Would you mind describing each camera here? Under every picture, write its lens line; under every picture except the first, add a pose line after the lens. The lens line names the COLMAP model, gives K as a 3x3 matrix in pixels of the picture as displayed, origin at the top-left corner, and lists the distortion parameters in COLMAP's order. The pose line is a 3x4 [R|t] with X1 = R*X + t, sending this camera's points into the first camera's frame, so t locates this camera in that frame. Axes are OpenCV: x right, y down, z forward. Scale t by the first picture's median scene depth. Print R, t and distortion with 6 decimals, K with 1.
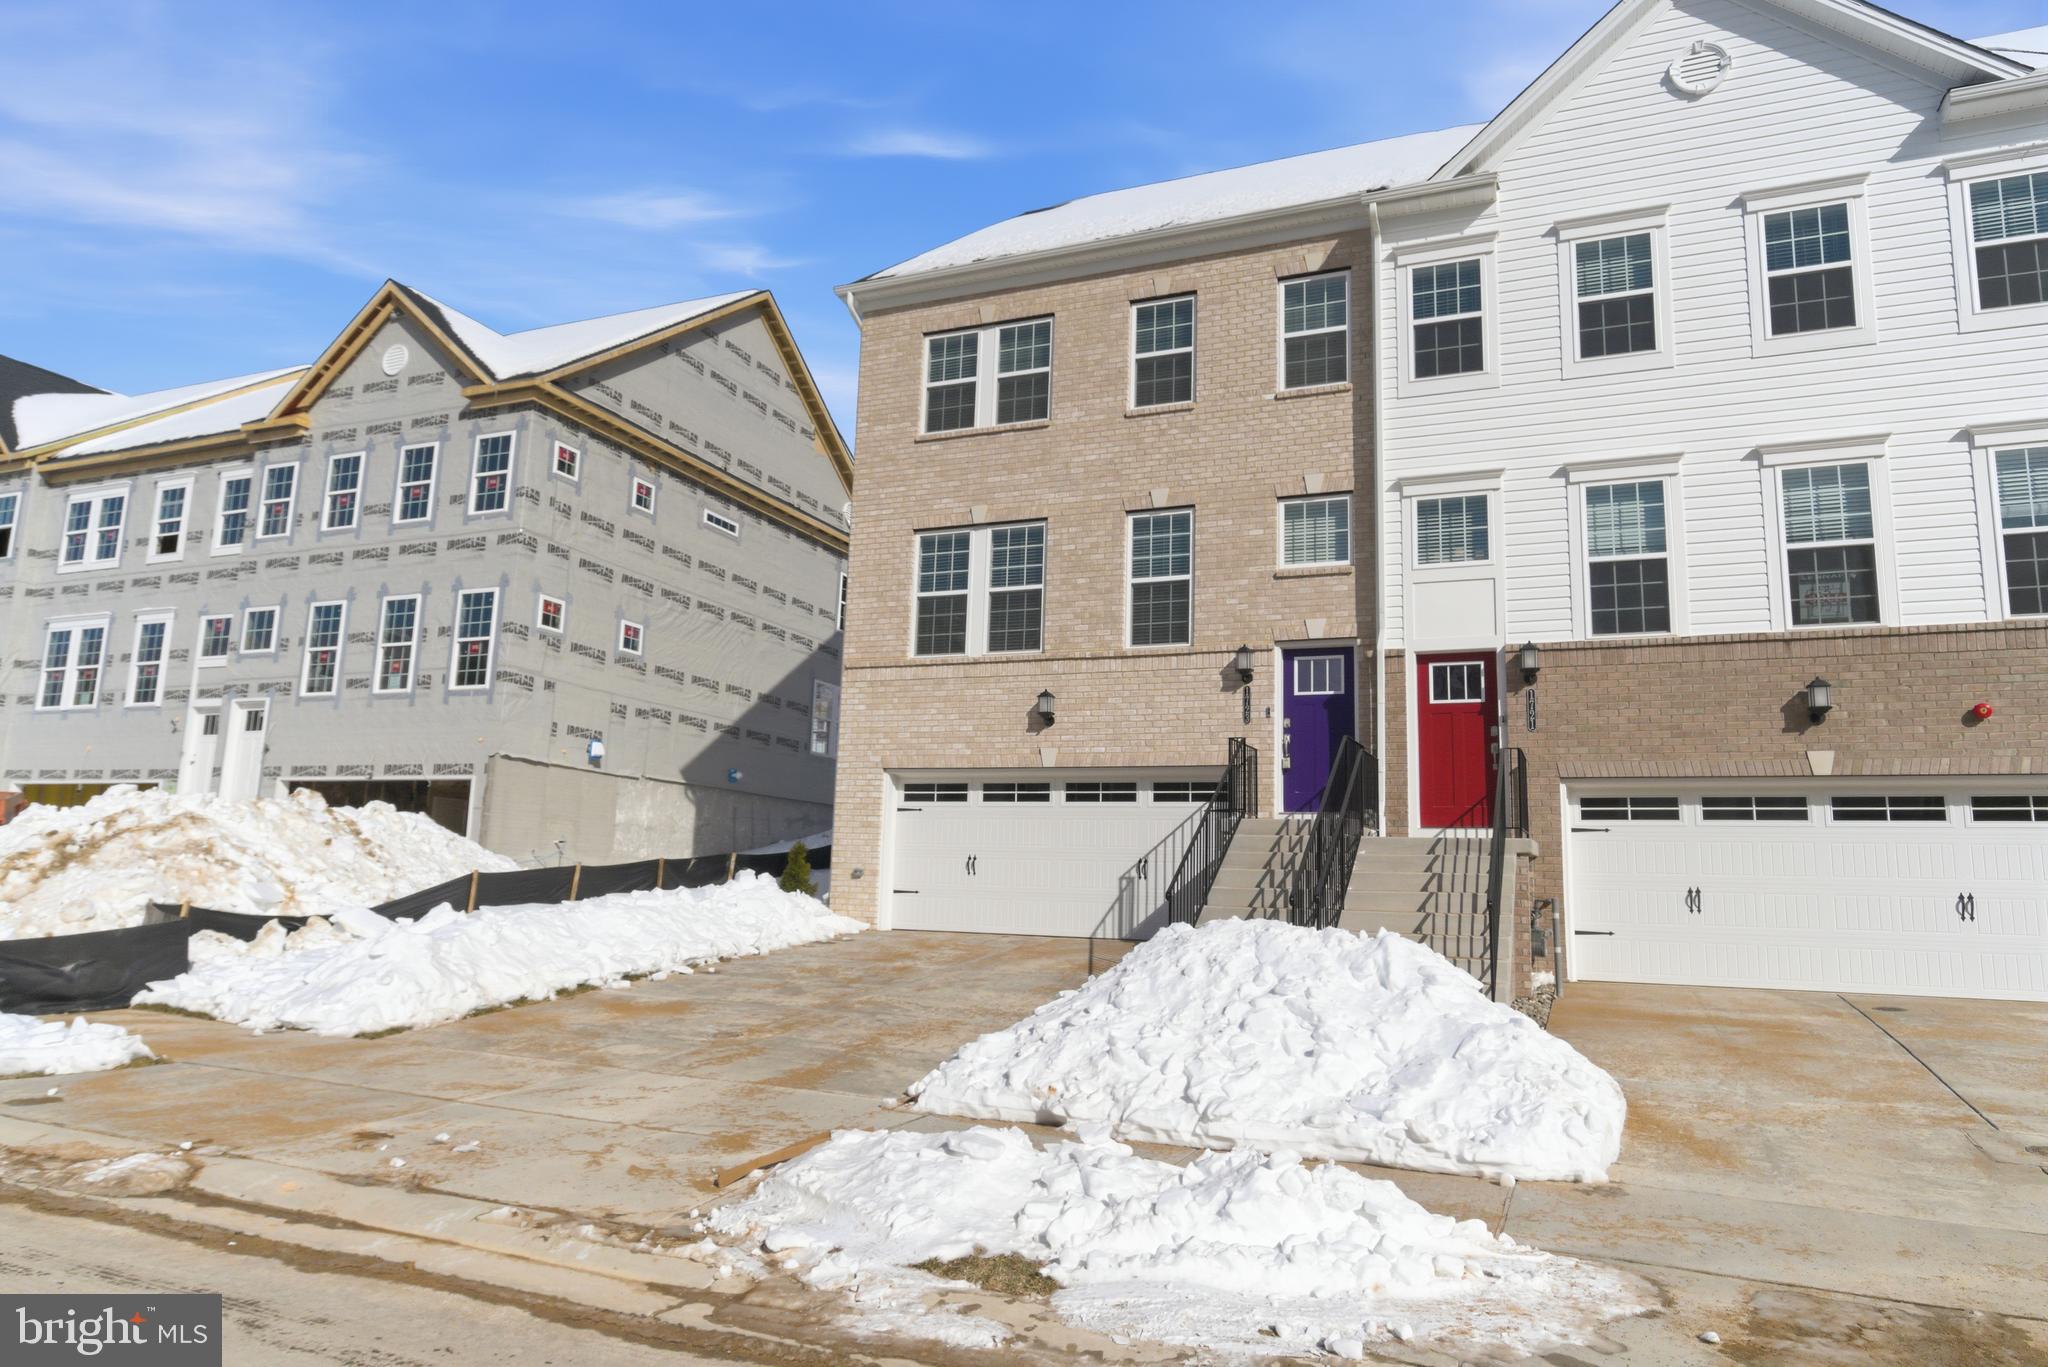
lens RADIAL K [[1317.7, 0, 1024.0], [0, 1317.7, 683.5], [0, 0, 1]] dist [-0.031776, 0.036607]
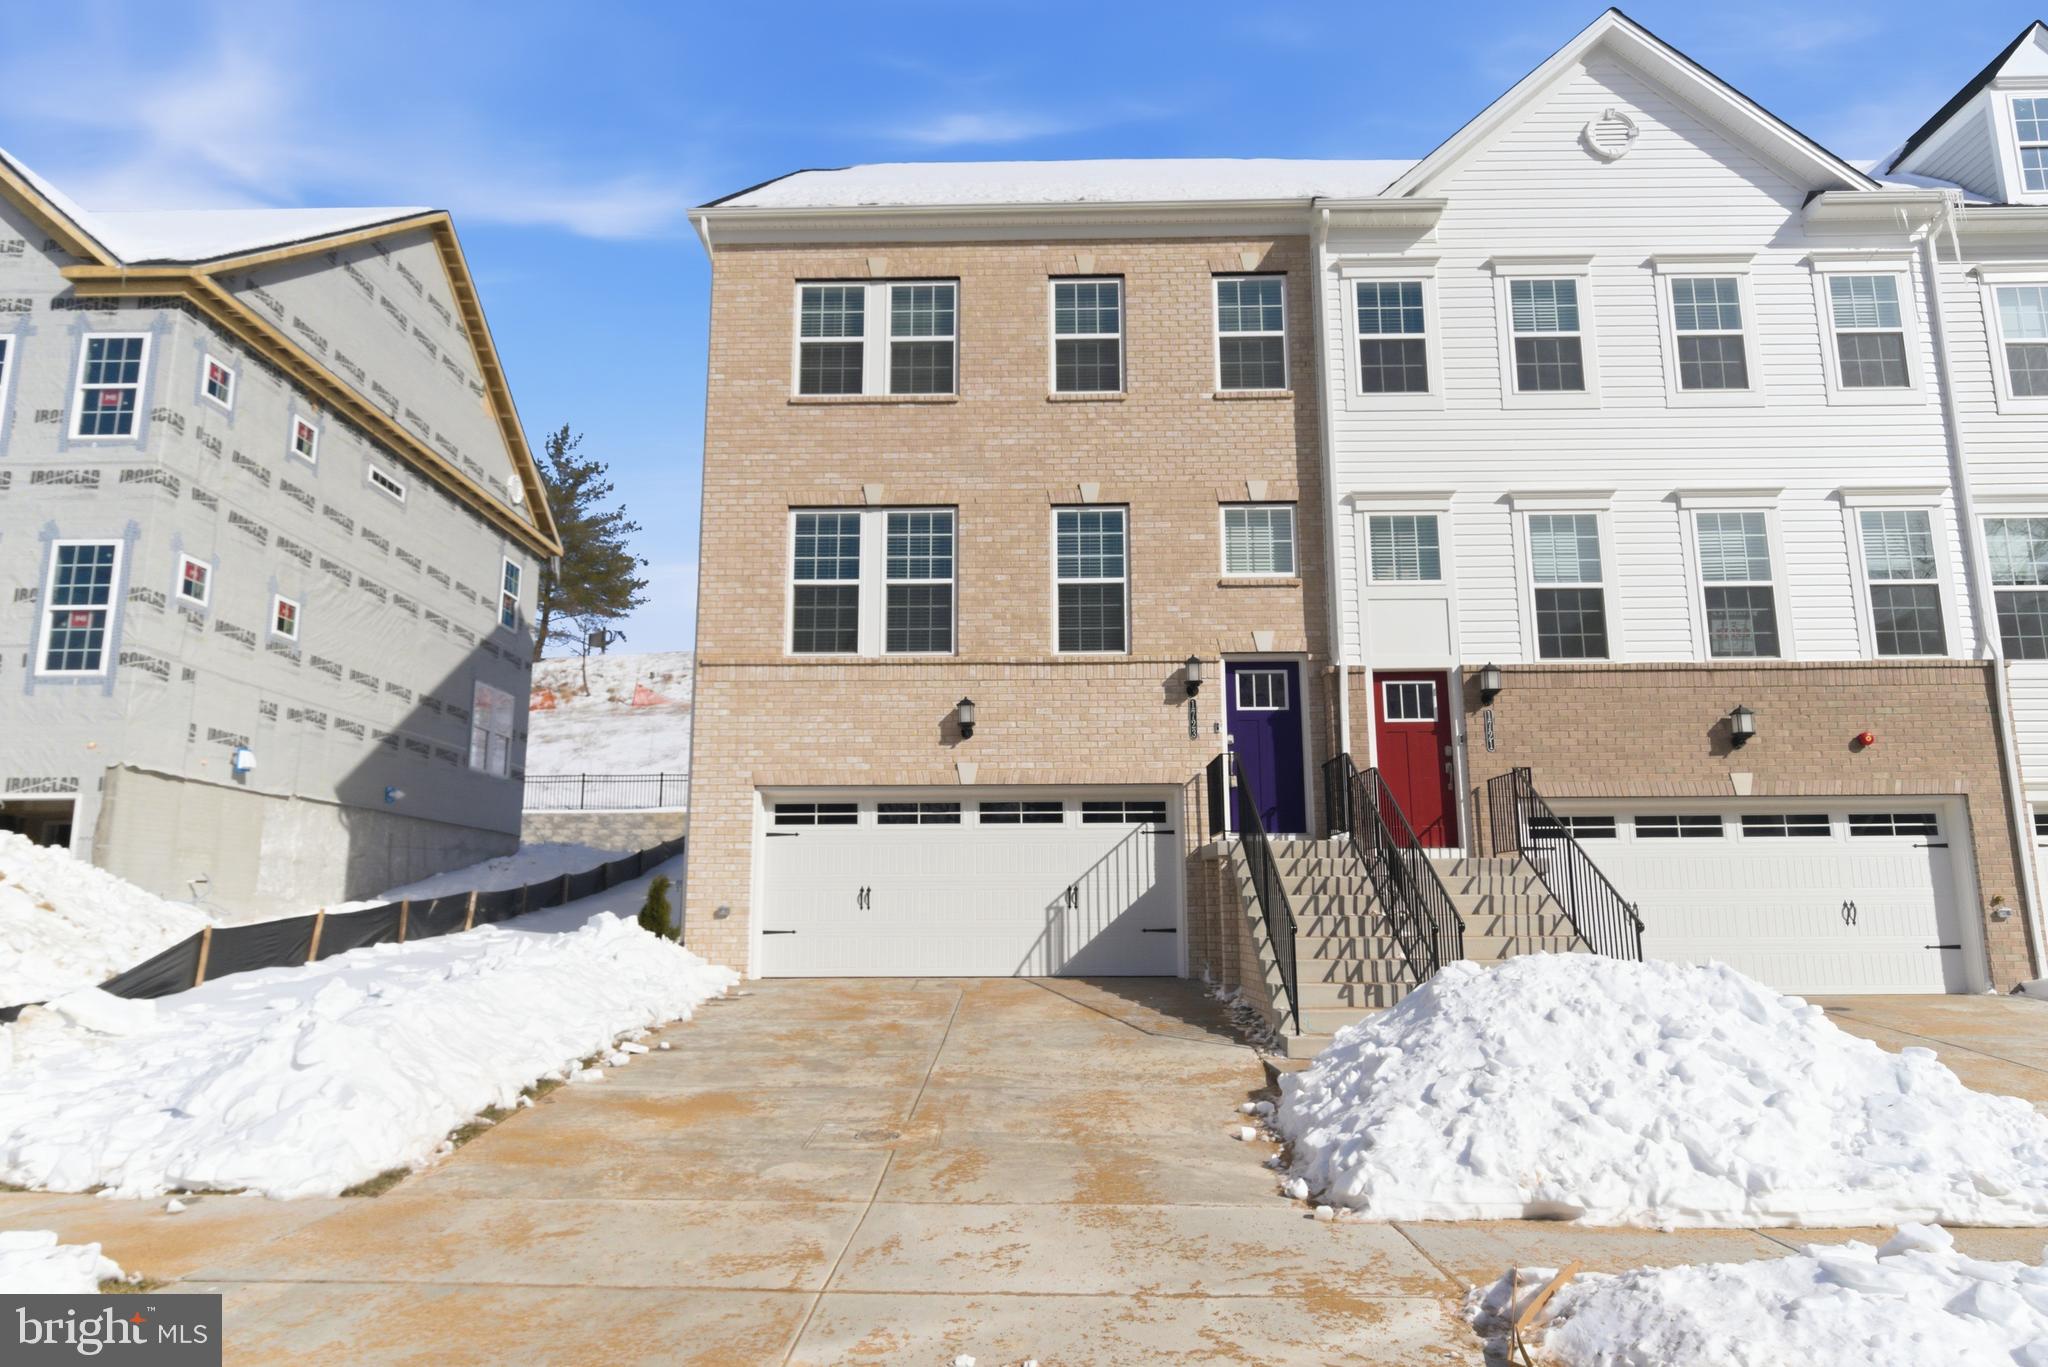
lens RADIAL K [[1316.8, 0, 1024.0], [0, 1316.8, 683.5], [0, 0, 1]] dist [-0.001228, -0.003156]
pose [[0.926494, 0.033296, 0.374833, -0.278047], [-0.027478, 0.999405, -0.020855, 0.012829], [-0.375304, 0.009022, 0.926858, 0.164592]]
